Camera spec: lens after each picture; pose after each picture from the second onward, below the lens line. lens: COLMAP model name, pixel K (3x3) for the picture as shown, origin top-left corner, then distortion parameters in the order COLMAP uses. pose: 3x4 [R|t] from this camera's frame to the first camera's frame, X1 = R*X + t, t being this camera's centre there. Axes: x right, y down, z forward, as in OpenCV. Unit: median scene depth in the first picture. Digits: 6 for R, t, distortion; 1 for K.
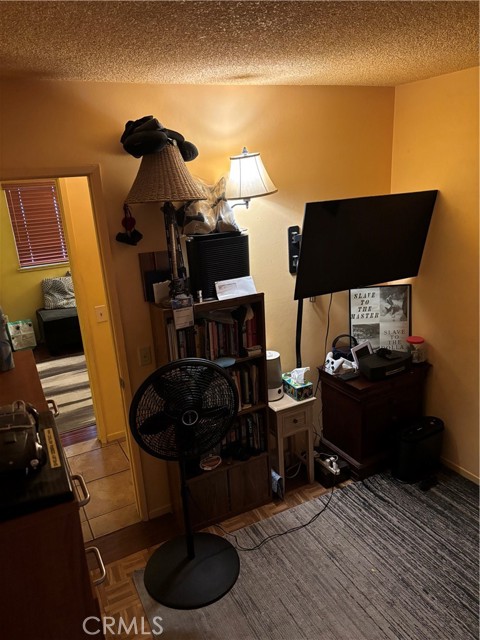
lens RADIAL K [[481.6, 0, 239.3], [0, 481.6, 320.3], [0, 0, 1]] dist [0.055646, -0.057066]
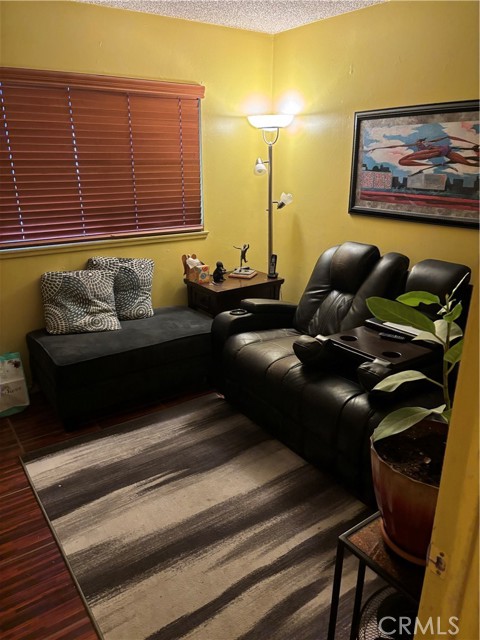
lens RADIAL K [[481.6, 0, 239.9], [0, 481.6, 320.6], [0, 0, 1]] dist [0.055646, -0.057066]
pose [[0.990574, 0.019137, 0.135635, -0.269821], [-0.023097, 0.999350, 0.027682, -0.054813], [-0.135017, -0.030554, 0.990372, 0.468987]]
